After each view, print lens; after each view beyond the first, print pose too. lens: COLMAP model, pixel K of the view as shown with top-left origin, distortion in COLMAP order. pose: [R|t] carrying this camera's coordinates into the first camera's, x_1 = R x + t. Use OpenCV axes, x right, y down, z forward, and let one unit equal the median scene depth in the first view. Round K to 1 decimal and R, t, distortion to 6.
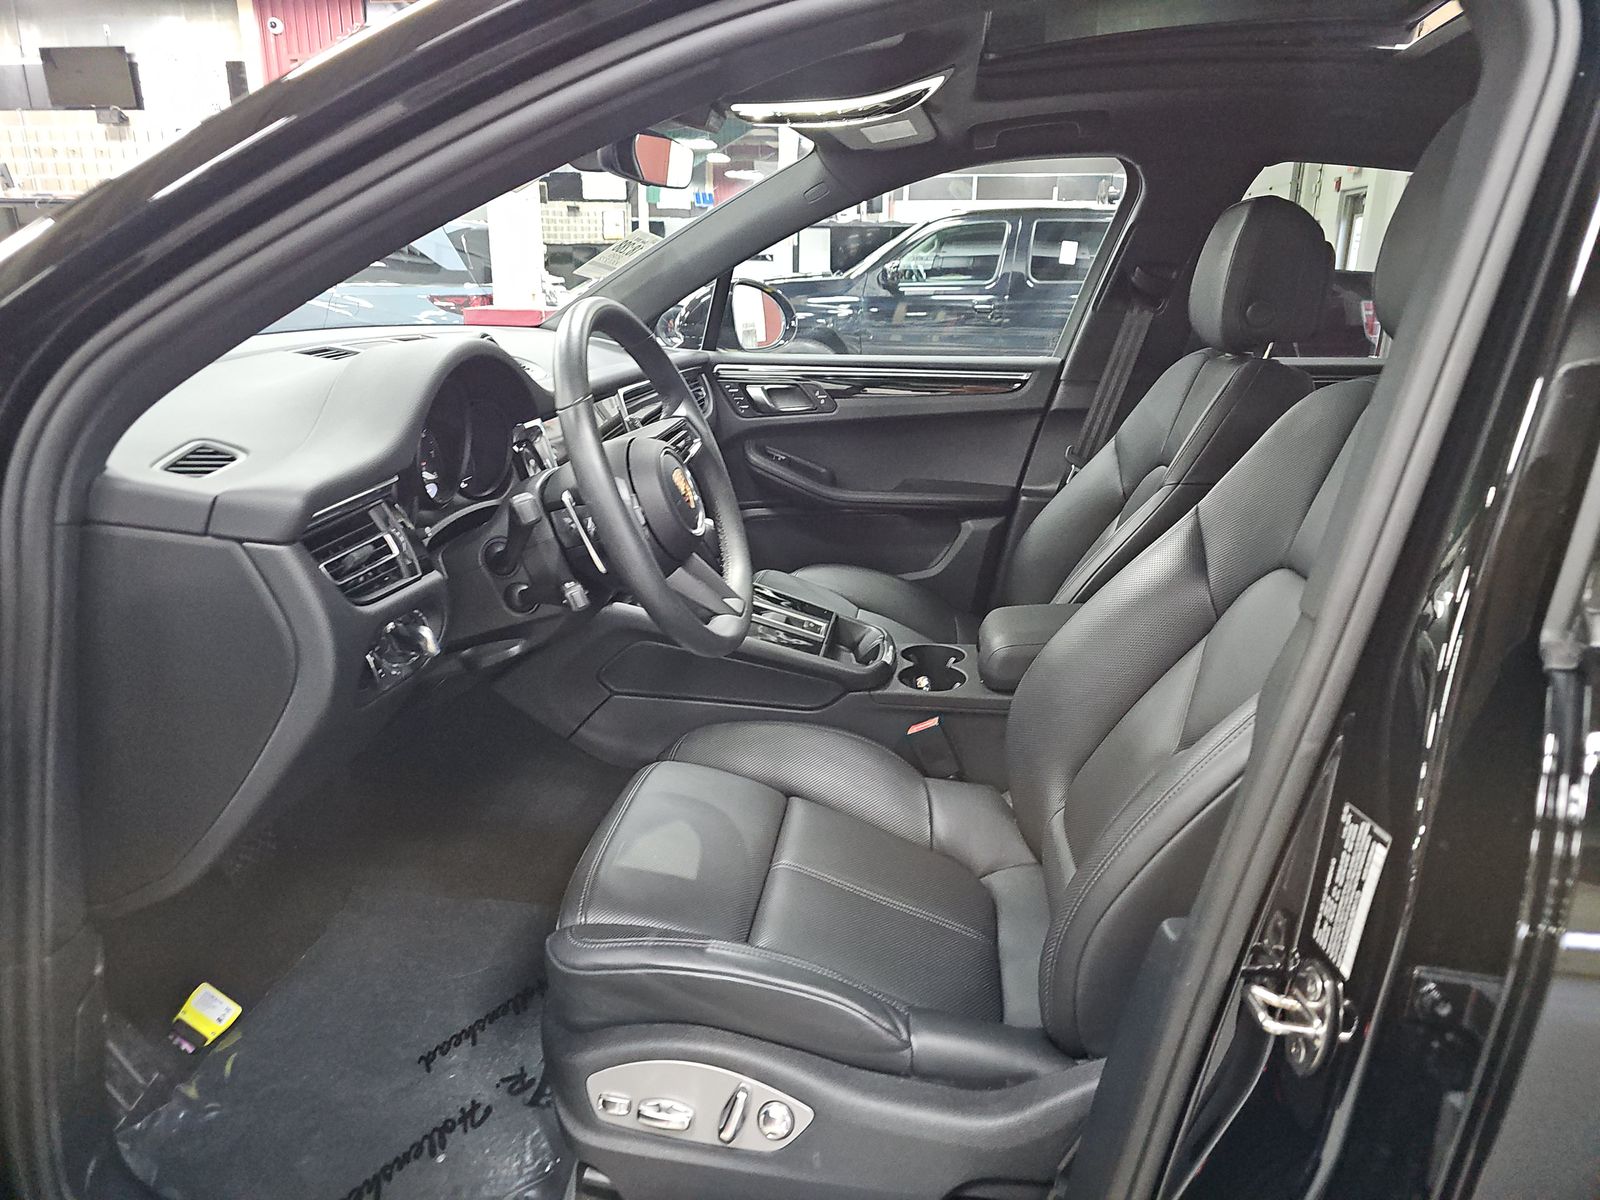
lens RADIAL K [[1071.6, 0, 779.6], [0, 1071.6, 597.4], [0, 0, 1]] dist [0.031687, -0.004714]
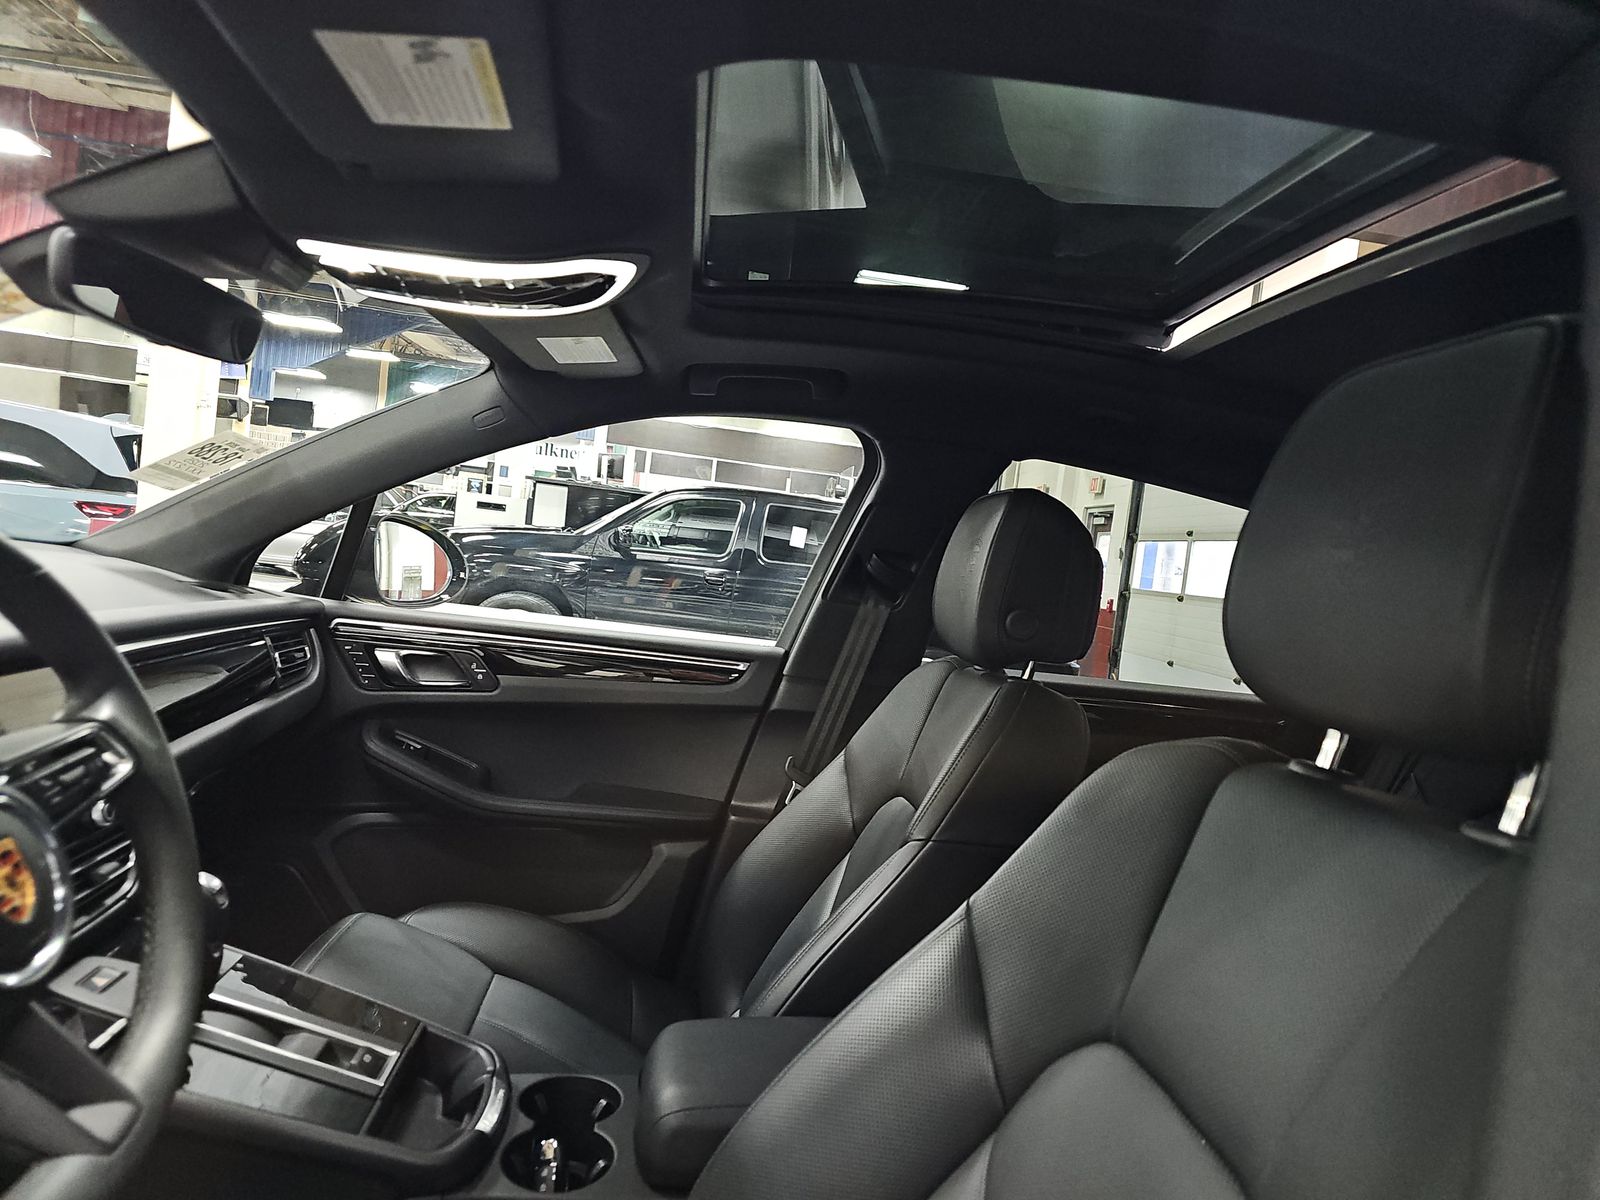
lens RADIAL K [[1071.6, 0, 779.6], [0, 1071.6, 597.4], [0, 0, 1]] dist [0.031687, -0.004714]
pose [[0.966782, 0.098335, 0.235931, 0.058418], [-0.039437, 0.969368, -0.242426, -0.059906], [-0.252543, 0.225069, 0.941045, 0.211781]]
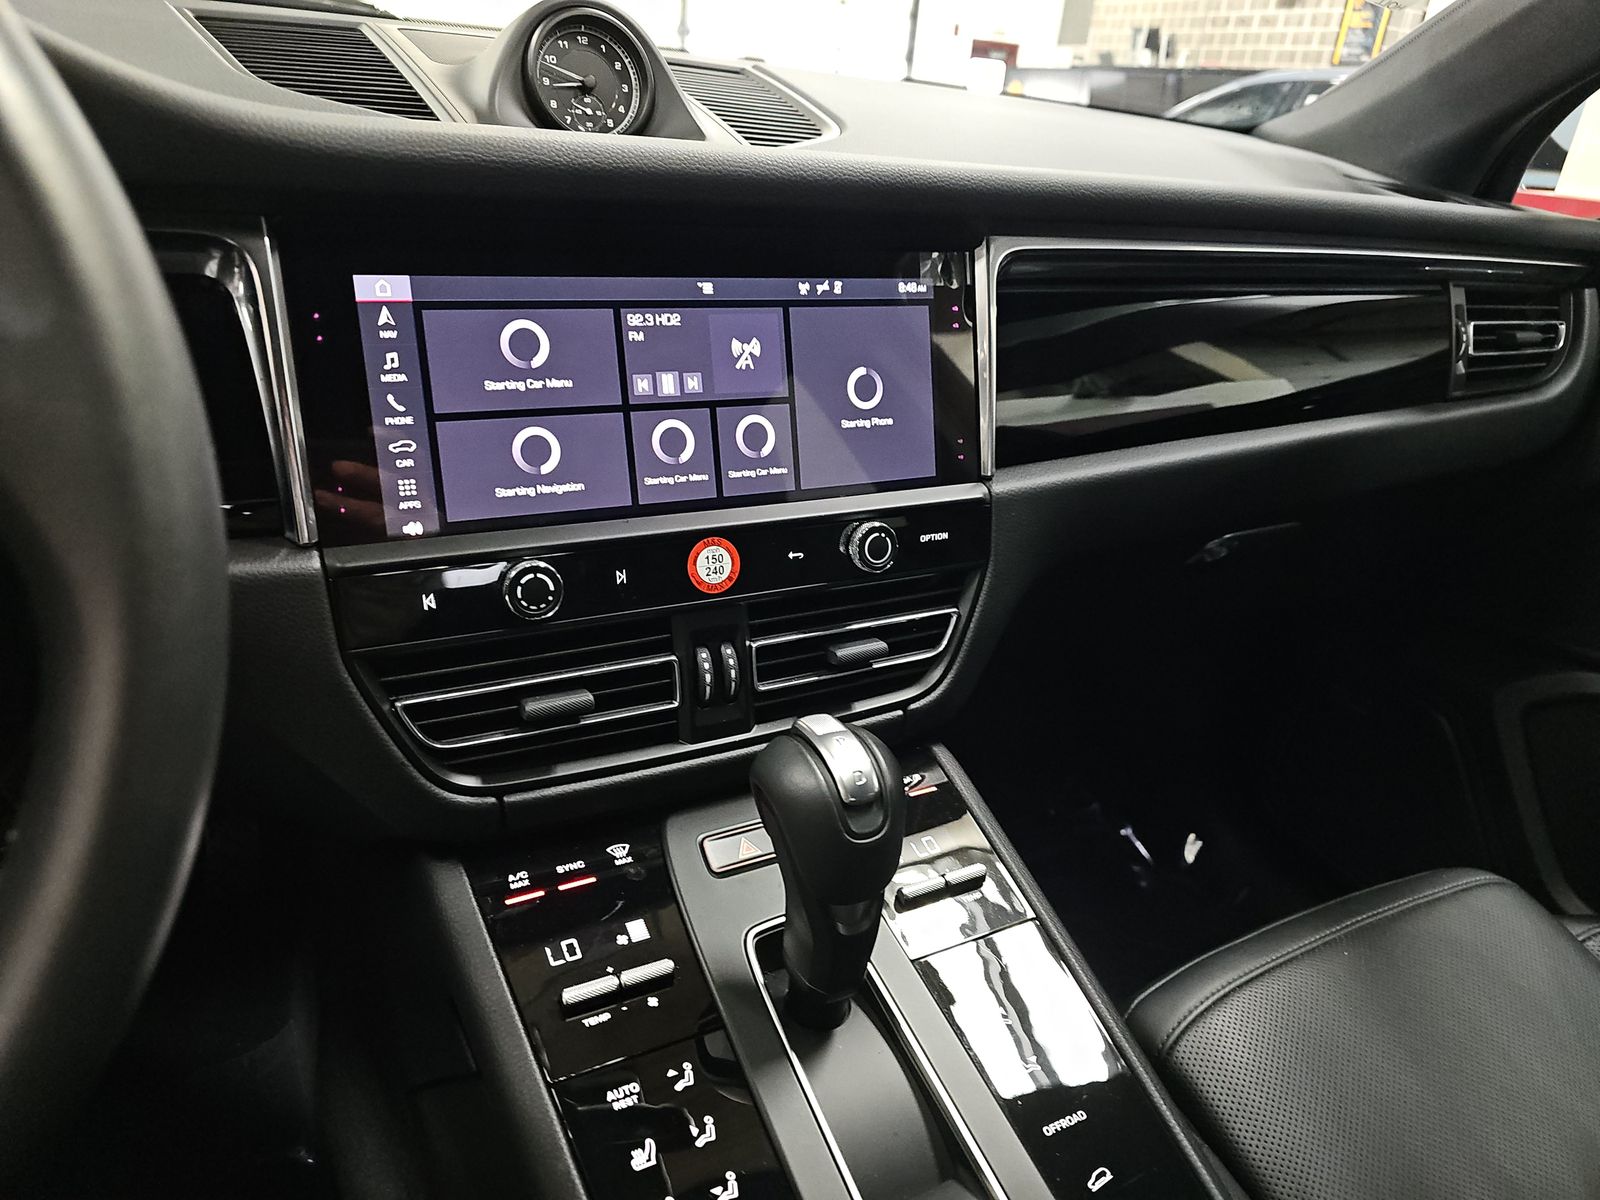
lens RADIAL K [[1071.6, 0, 779.6], [0, 1071.6, 597.4], [0, 0, 1]] dist [0.031687, -0.004714]
pose [[0.591437, 0.372677, -0.715062, 0.063230], [-0.311171, 0.923583, 0.223980, -0.117771], [0.743892, 0.090036, 0.662207, 0.630199]]
